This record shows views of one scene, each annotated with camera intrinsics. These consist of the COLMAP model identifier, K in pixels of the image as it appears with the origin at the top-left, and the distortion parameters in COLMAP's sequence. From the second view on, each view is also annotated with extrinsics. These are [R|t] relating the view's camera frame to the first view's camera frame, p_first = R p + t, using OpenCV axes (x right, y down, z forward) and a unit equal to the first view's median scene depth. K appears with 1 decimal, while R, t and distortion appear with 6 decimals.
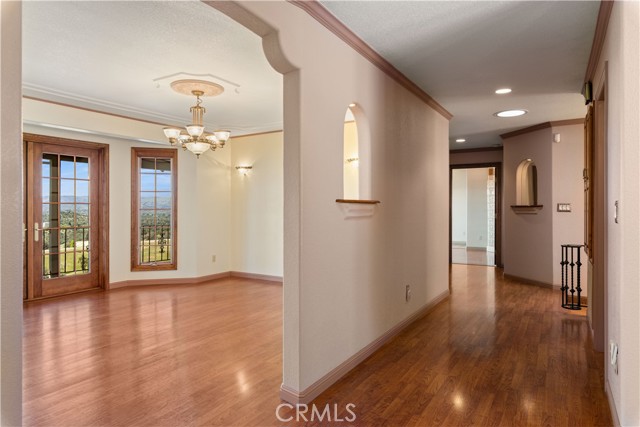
lens RADIAL K [[394.0, 0, 320.3], [0, 394.0, 210.9], [0, 0, 1]] dist [-0.003133, -0.000005]
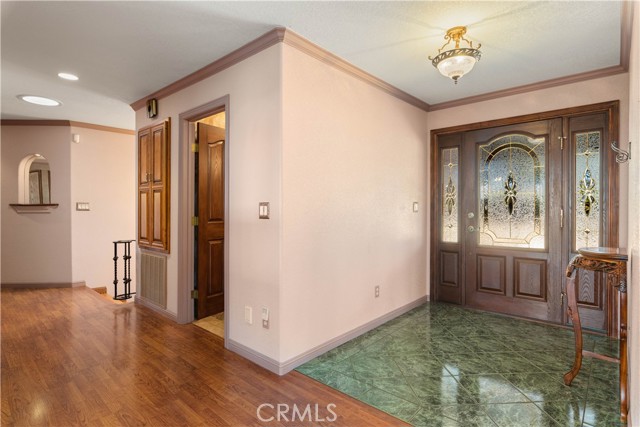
lens RADIAL K [[336.4, 0, 317.6], [0, 336.4, 210.9], [0, 0, 1]] dist [-0.001391, -0.000670]
pose [[0.194720, -0.005931, 0.980841, -0.132294], [0.000766, 0.999982, 0.005895, -0.001743], [-0.980858, -0.000396, 0.194722, 0.218361]]
